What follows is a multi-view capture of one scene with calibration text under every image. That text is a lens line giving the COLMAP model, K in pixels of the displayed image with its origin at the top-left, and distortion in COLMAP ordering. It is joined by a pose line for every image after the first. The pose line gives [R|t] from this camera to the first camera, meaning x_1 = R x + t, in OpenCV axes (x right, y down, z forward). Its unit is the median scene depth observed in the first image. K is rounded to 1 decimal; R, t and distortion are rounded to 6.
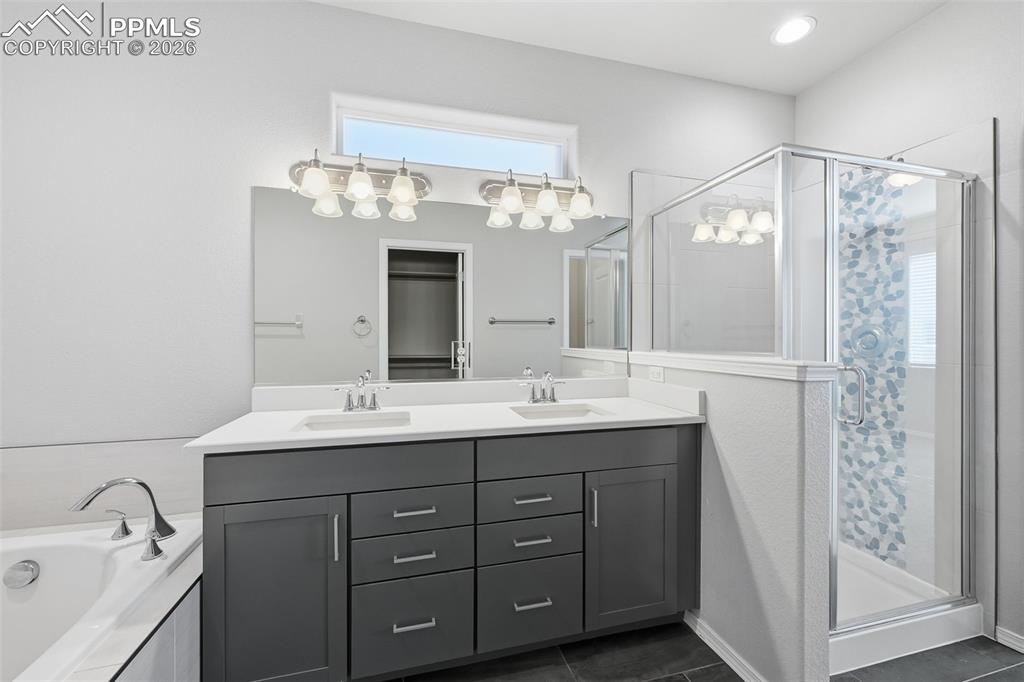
lens RADIAL K [[411.3, 0, 512.0], [0, 411.3, 341.0], [0, 0, 1]] dist [-0.000474, 0.000092]
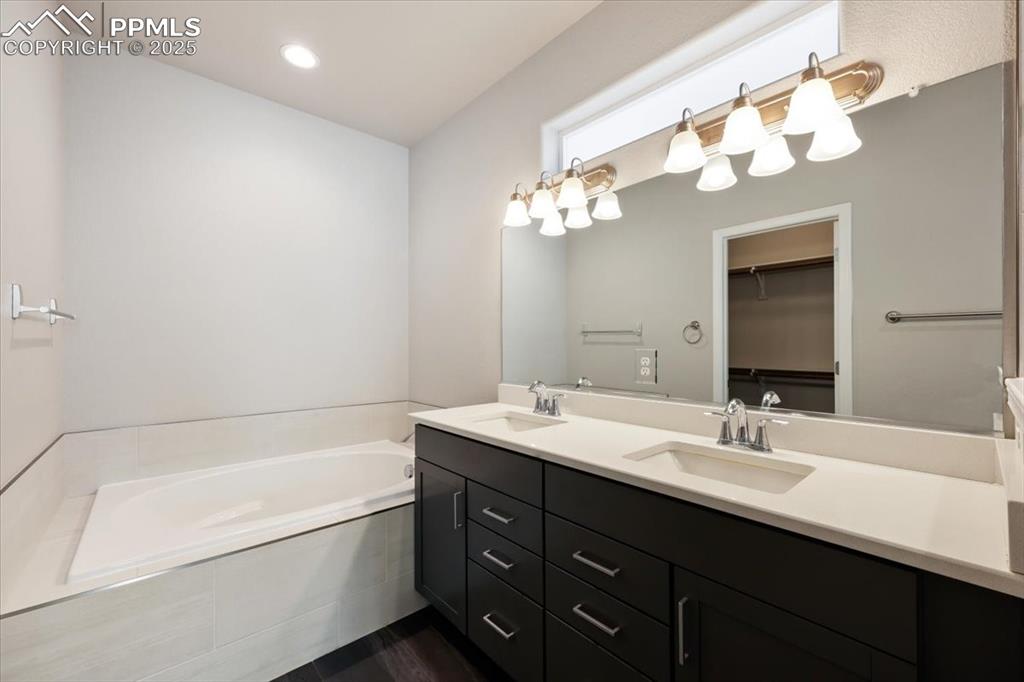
lens RADIAL K [[410.5, 0, 511.8], [0, 410.5, 346.8], [0, 0, 1]] dist [-0.011348, -0.000046]
pose [[0.441724, 0.000843, -0.897151, 0.524135], [-0.004058, 0.999991, -0.001058, -0.001651], [0.897142, 0.004108, 0.441723, 0.439400]]
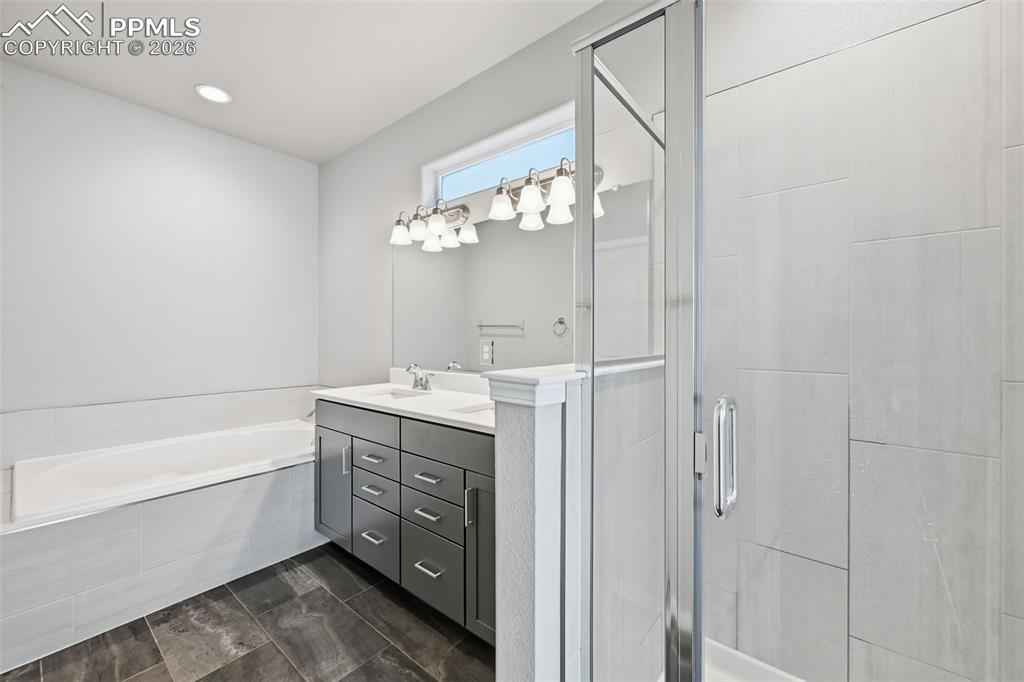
lens RADIAL K [[400.8, 0, 511.6], [0, 400.8, 338.9], [0, 0, 1]] dist [0.000713, 0.000179]
pose [[0.583008, 0.001960, -0.812464, 0.894559], [-0.003096, 0.999995, 0.000191, -0.003081], [0.812461, 0.002404, 0.583011, 0.439403]]
